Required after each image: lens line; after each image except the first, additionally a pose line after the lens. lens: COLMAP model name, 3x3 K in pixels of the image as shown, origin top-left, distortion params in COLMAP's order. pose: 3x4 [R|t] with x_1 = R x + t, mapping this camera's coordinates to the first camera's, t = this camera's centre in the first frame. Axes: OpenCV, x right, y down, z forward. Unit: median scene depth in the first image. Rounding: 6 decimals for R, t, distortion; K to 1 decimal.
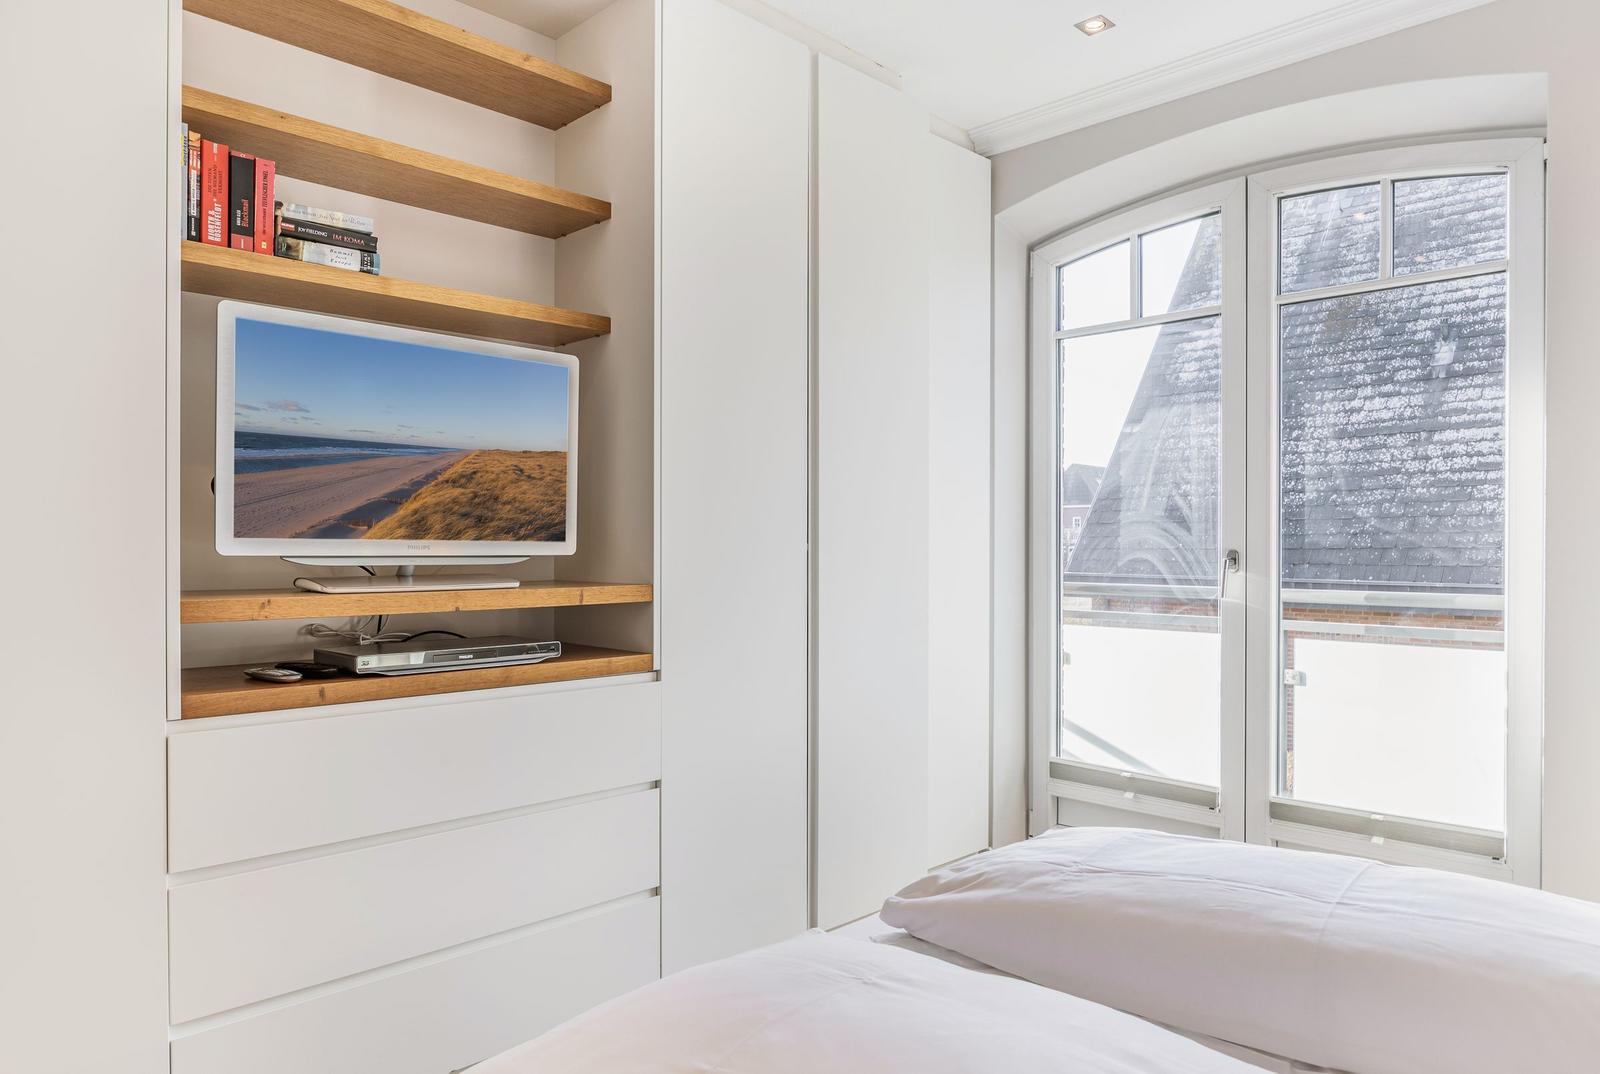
lens RADIAL K [[1023.7, 0, 794.9], [0, 1023.7, 535.6], [0, 0, 1]] dist [-0.001355, -0.001682]
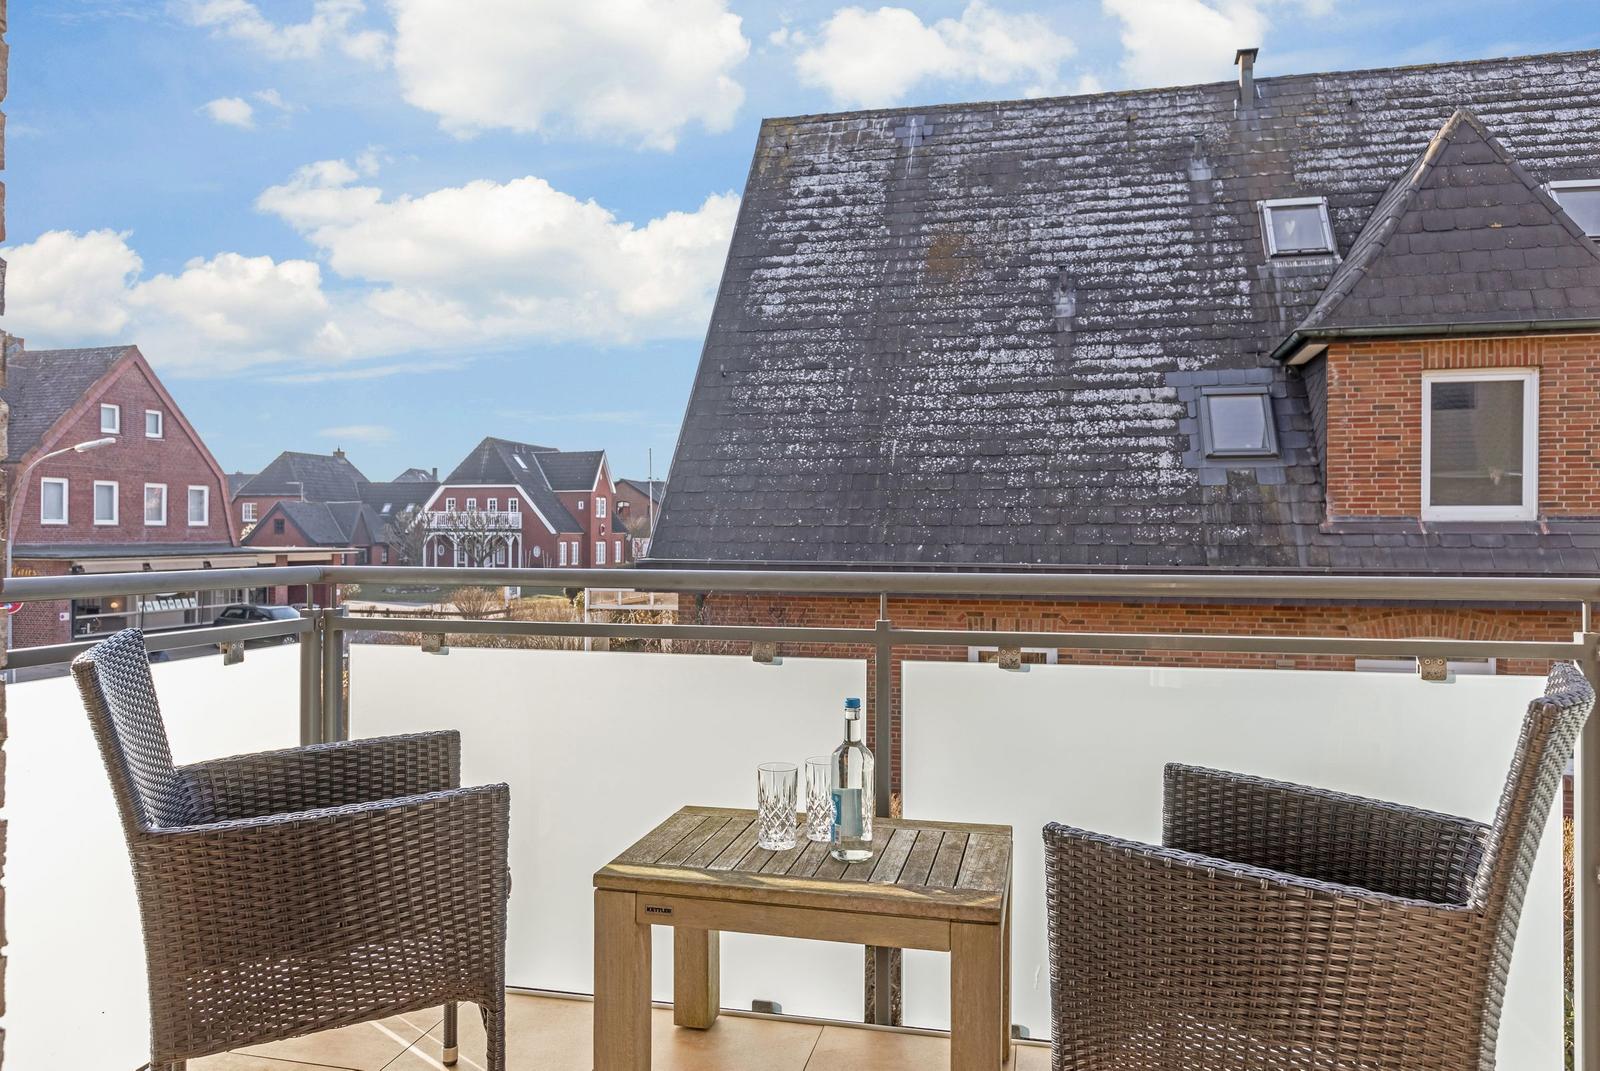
lens RADIAL K [[1126.6, 0, 795.1], [0, 1126.6, 532.7], [0, 0, 1]] dist [-0.004052, -0.000725]
pose [[0.846465, 0.000274, 0.532444, -0.077068], [-0.005358, 0.999954, 0.008004, 0.011275], [-0.532417, -0.009628, 0.846427, 0.297360]]
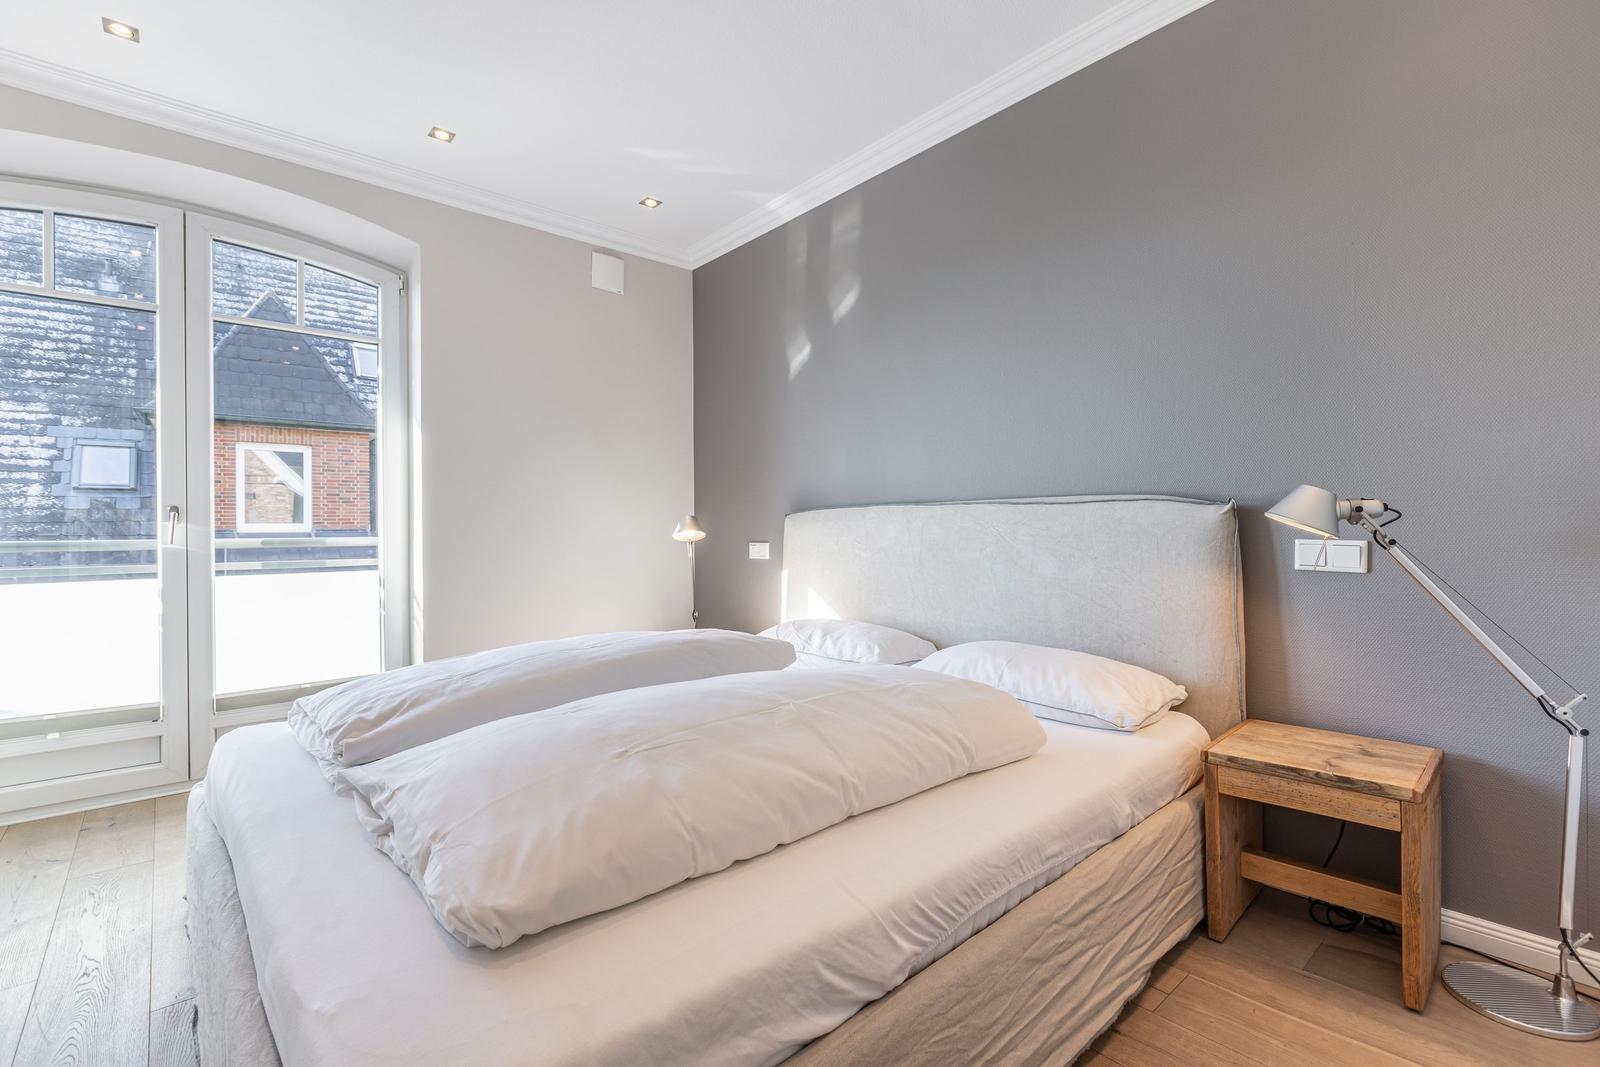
lens RADIAL K [[721.1, 0, 799.4], [0, 721.1, 531.0], [0, 0, 1]] dist [-0.010448, 0.000679]
pose [[0.056871, 0.001005, 0.998381, -0.080975], [0.005389, 0.999985, -0.001313, 0.010024], [-0.998367, 0.005455, 0.056864, 0.039897]]
